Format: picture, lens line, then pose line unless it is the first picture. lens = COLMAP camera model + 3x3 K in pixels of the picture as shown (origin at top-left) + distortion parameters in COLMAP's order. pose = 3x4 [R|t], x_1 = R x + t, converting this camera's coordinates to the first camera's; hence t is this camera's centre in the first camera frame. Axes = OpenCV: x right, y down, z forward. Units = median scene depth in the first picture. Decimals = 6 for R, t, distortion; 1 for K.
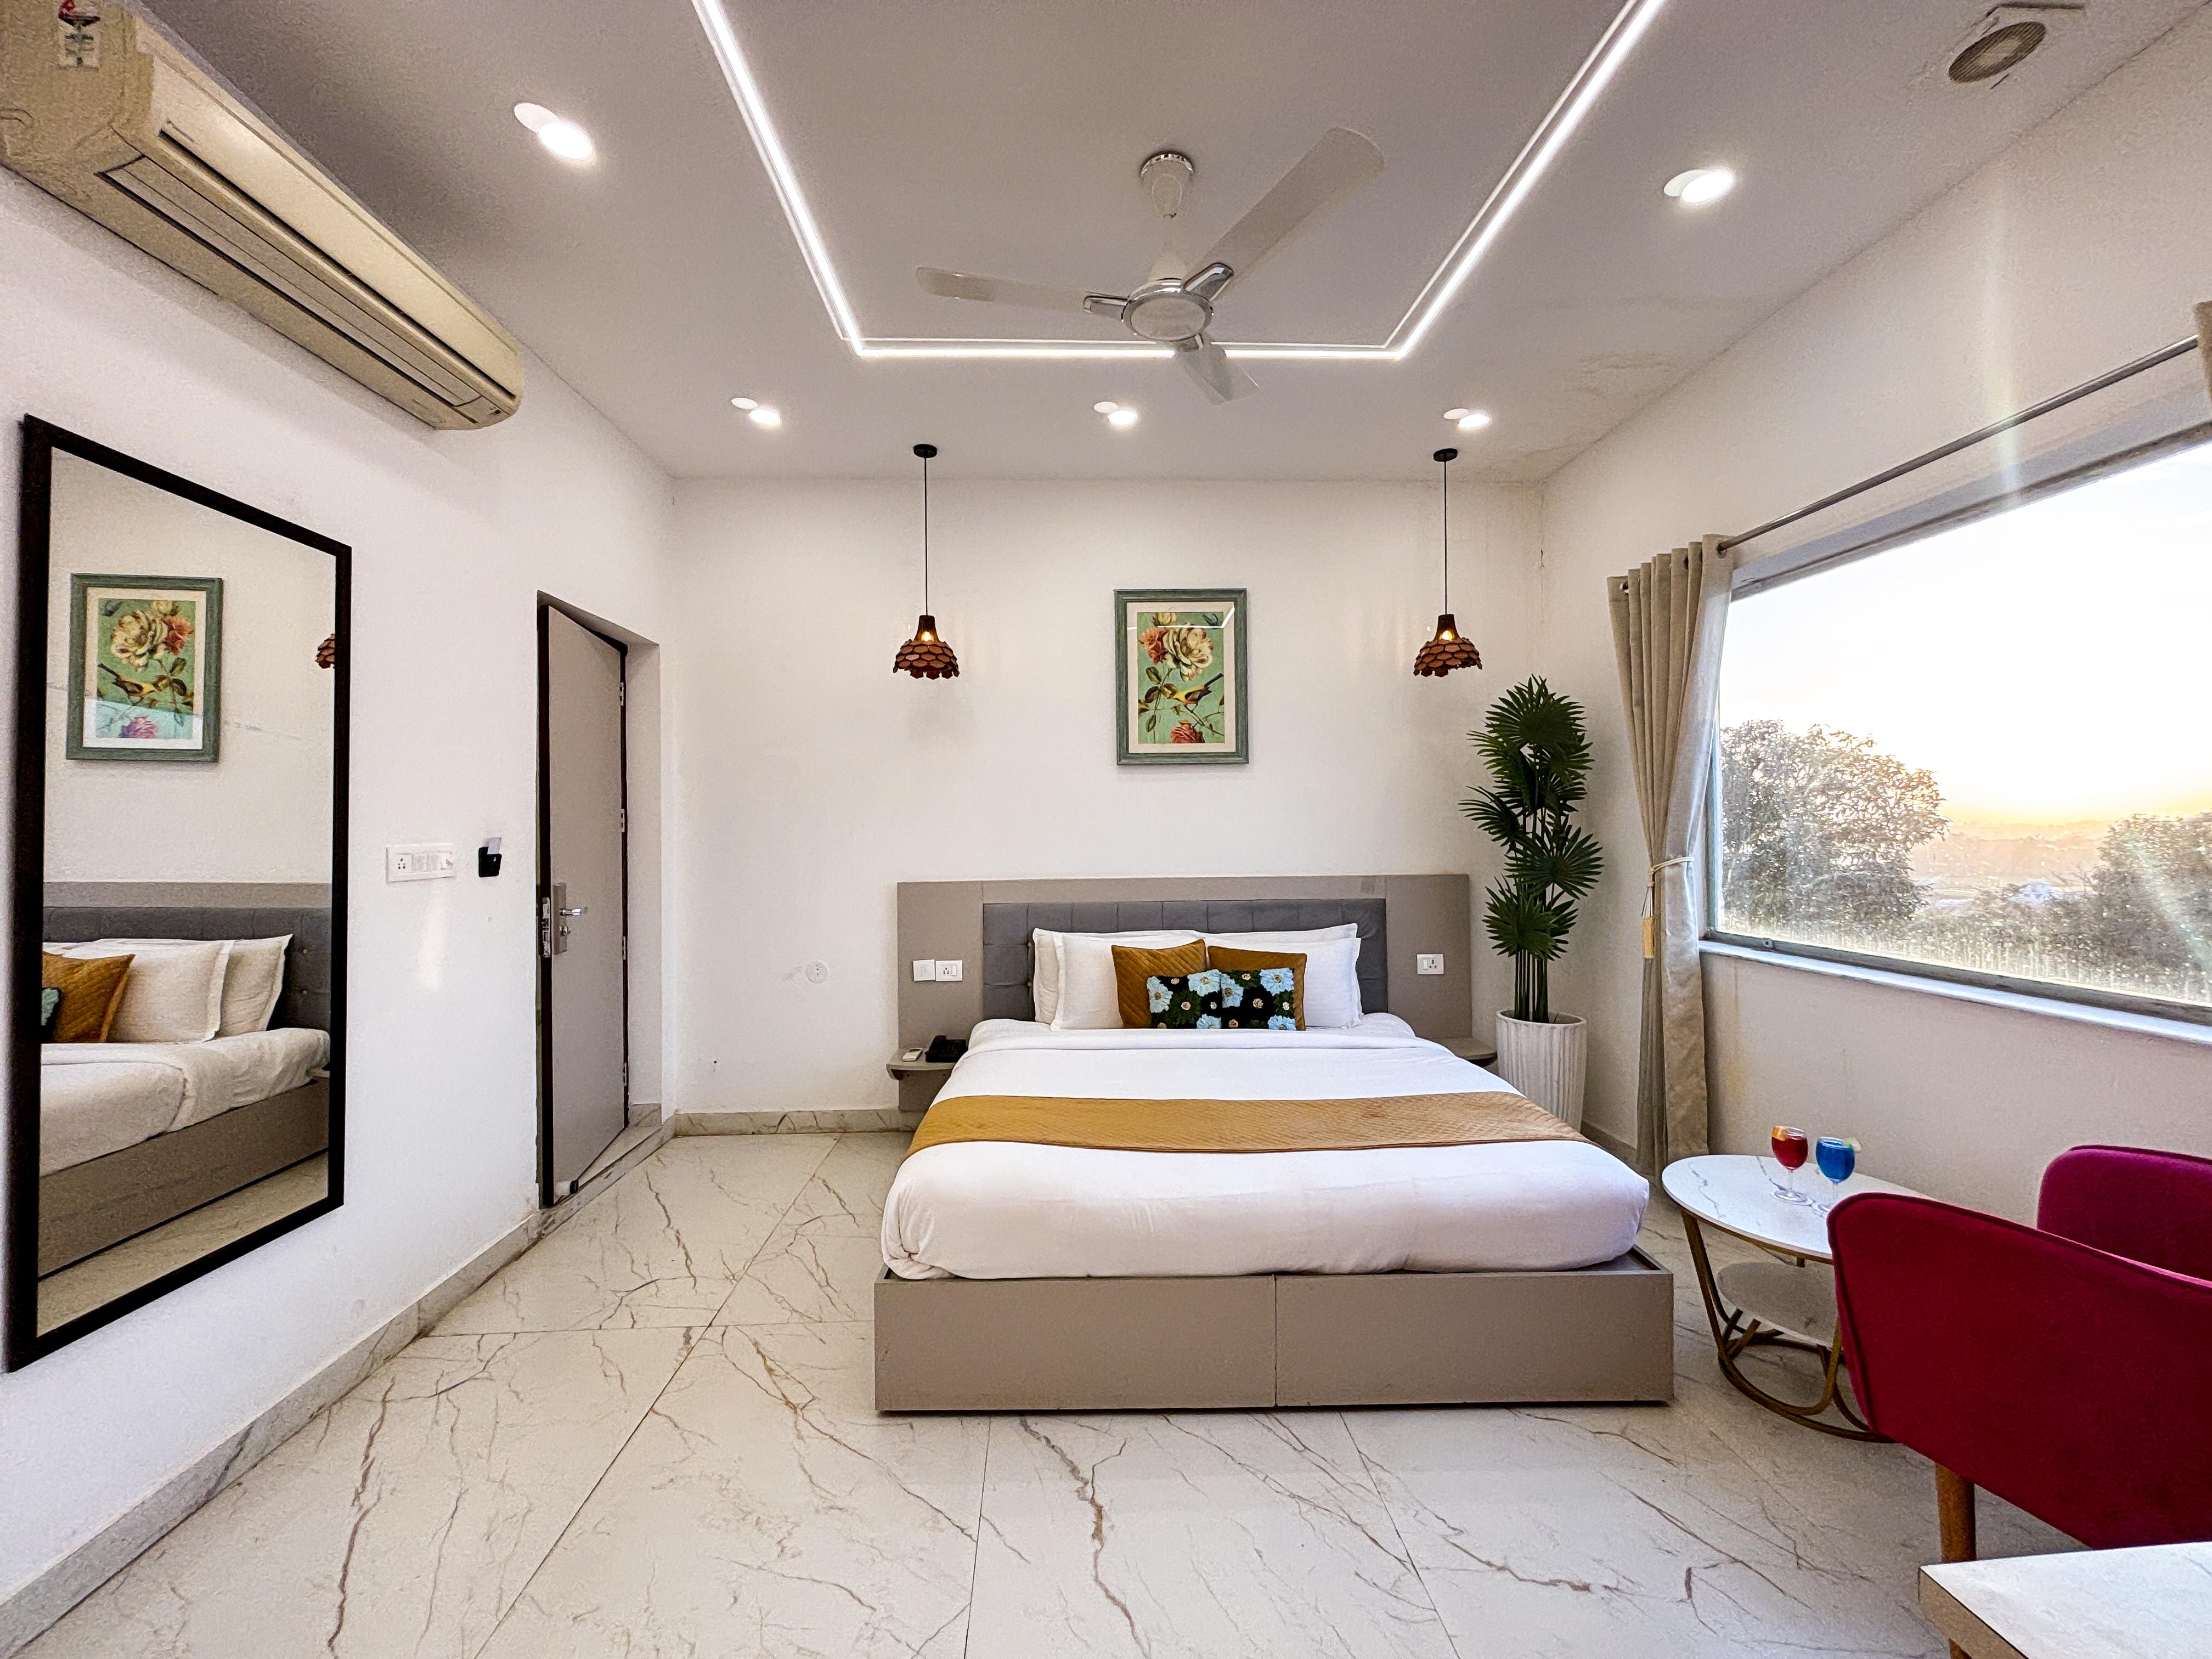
lens RADIAL K [[881.4, 0, 1097.3], [0, 881.4, 825.2], [0, 0, 1]] dist [0.010109, -0.004882]
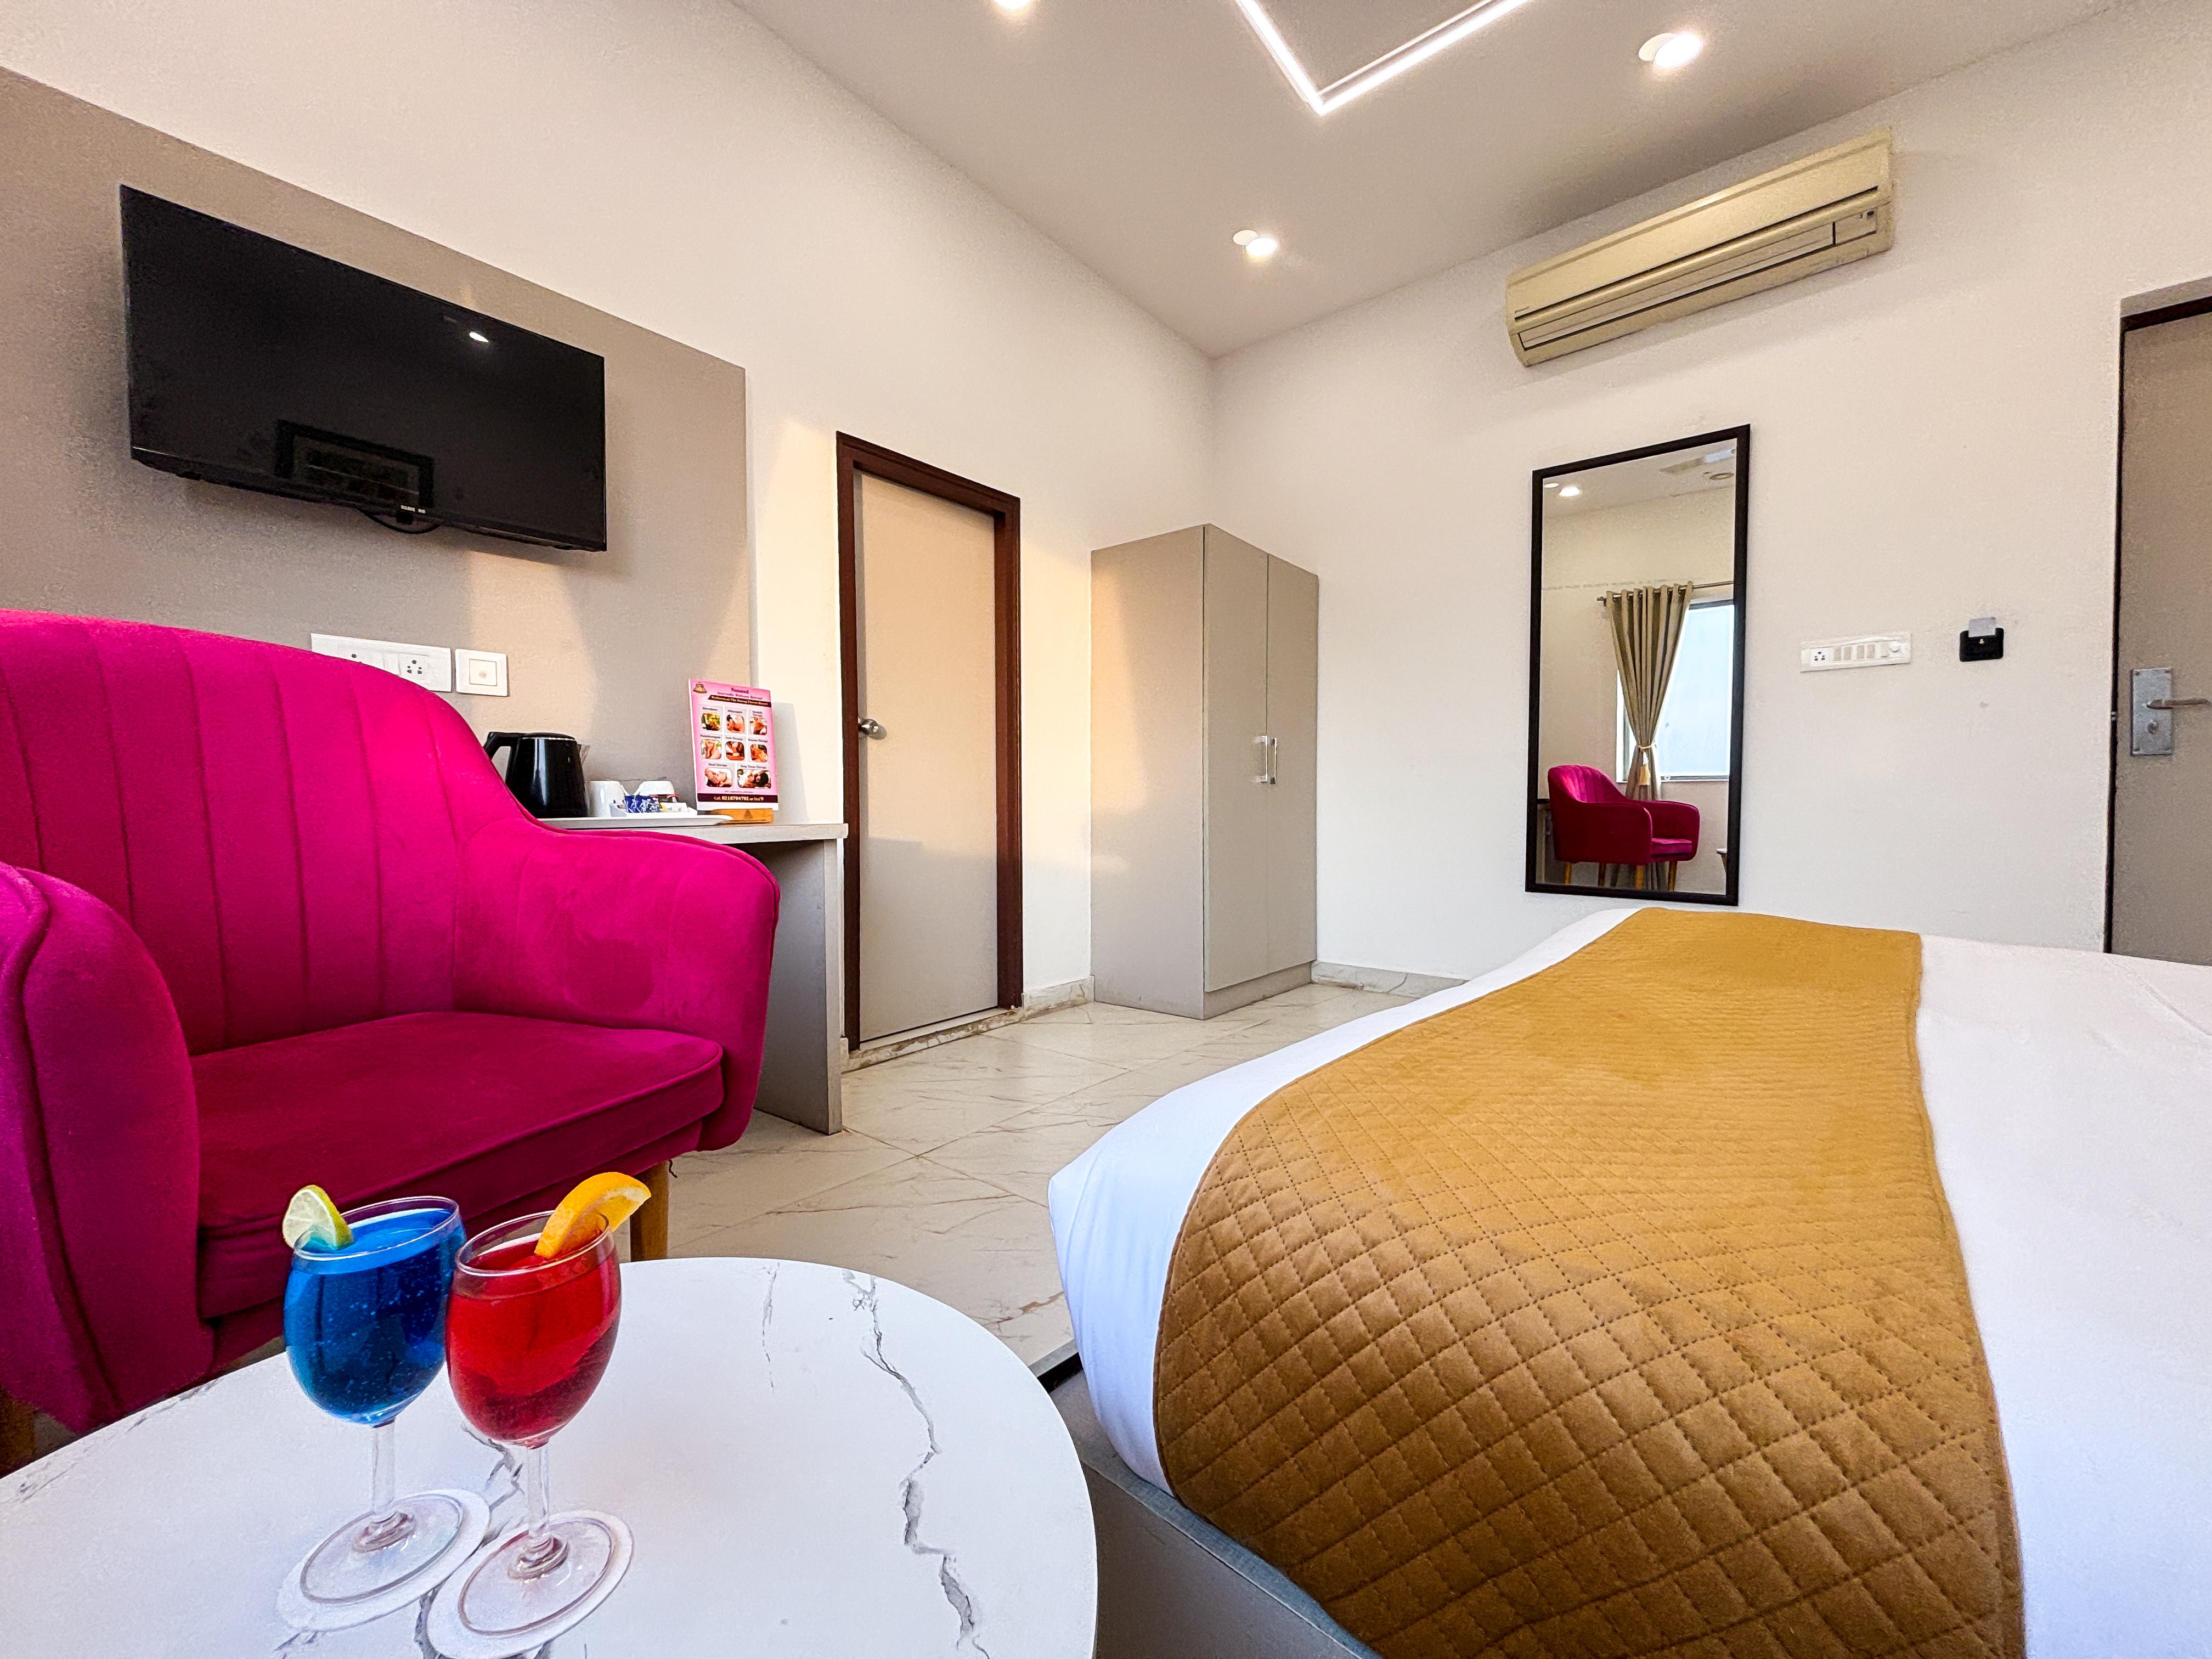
lens RADIAL K [[888.3, 0, 1103.3], [0, 888.3, 824.1], [0, 0, 1]] dist [0.002226, -0.000641]
pose [[-0.684132, 0.028141, -0.728815, 0.488475], [0.011439, 0.999546, 0.027857, 0.145172], [0.729268, 0.010721, -0.684144, 0.714208]]
